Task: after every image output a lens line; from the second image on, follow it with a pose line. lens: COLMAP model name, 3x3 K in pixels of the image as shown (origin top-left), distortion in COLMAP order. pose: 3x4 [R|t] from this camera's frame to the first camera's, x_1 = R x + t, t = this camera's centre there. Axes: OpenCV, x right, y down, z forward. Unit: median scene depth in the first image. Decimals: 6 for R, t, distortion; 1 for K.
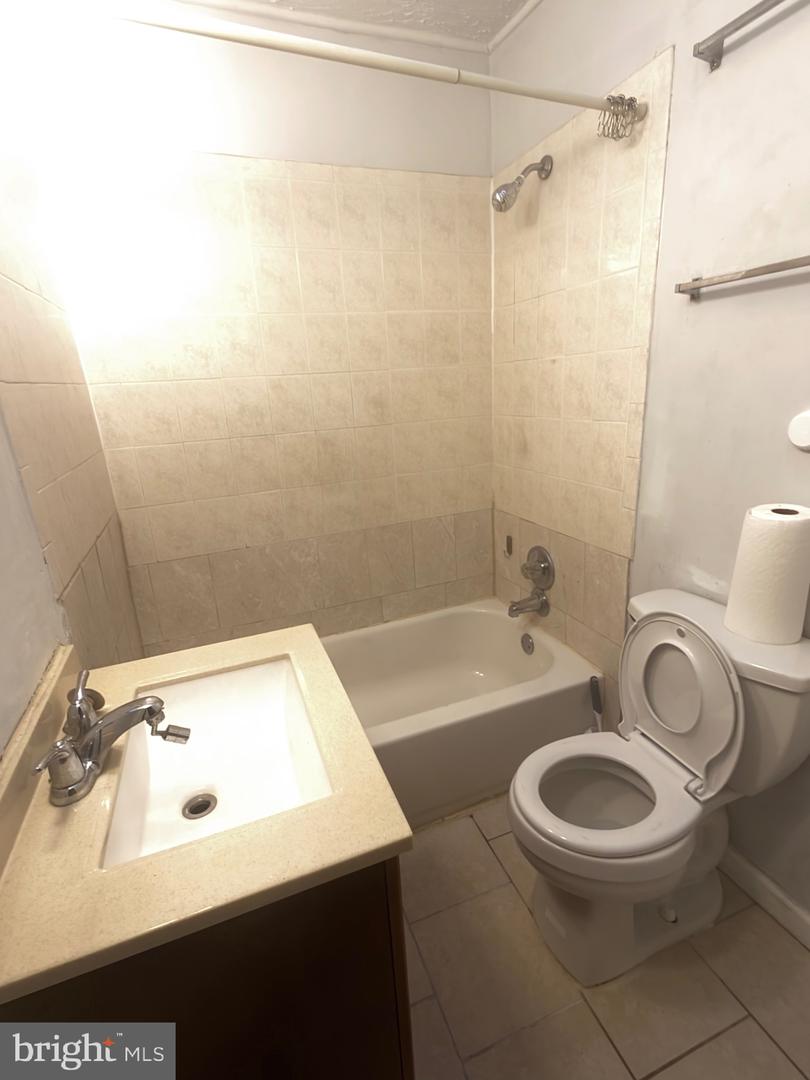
lens RADIAL K [[524.1, 0, 405.0], [0, 524.1, 537.6], [0, 0, 1]] dist [-0.001393, -0.000184]
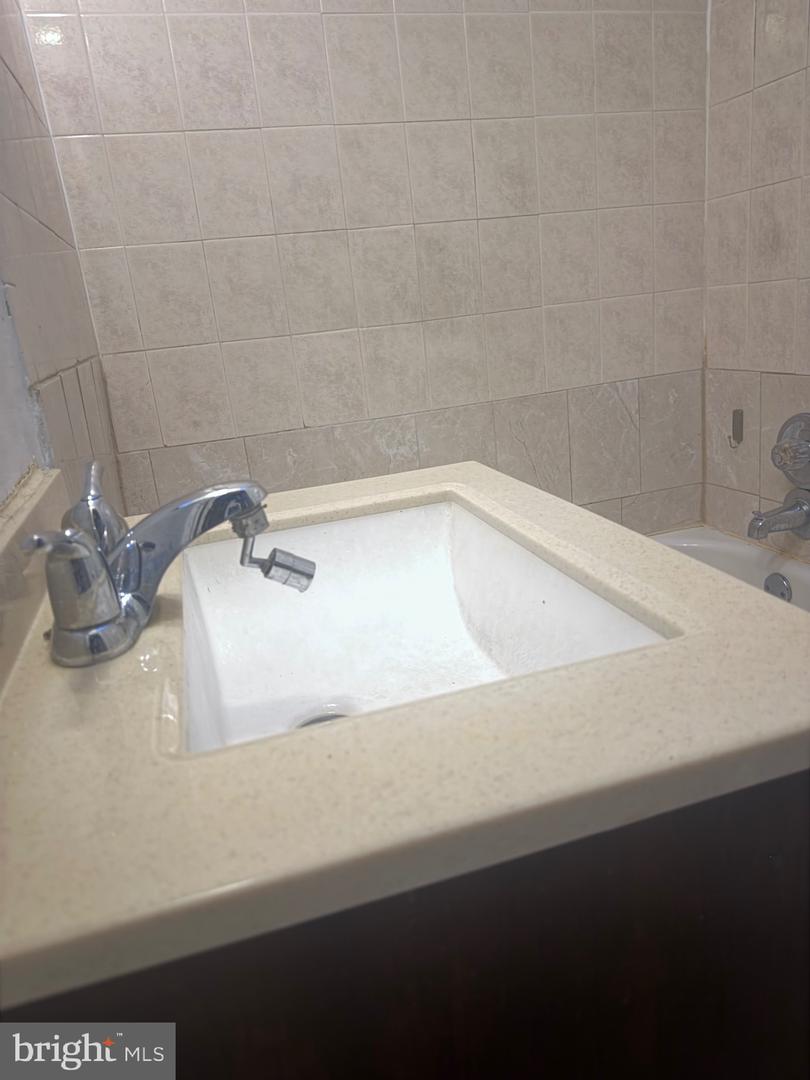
lens RADIAL K [[763.1, 0, 405.0], [0, 763.1, 540.0], [0, 0, 1]] dist [0.082370, -0.167223]
pose [[0.995900, -0.021352, -0.087910, -0.113667], [0.022134, 0.999724, 0.007928, 0.147894], [0.087717, -0.009841, 0.996097, 0.129903]]
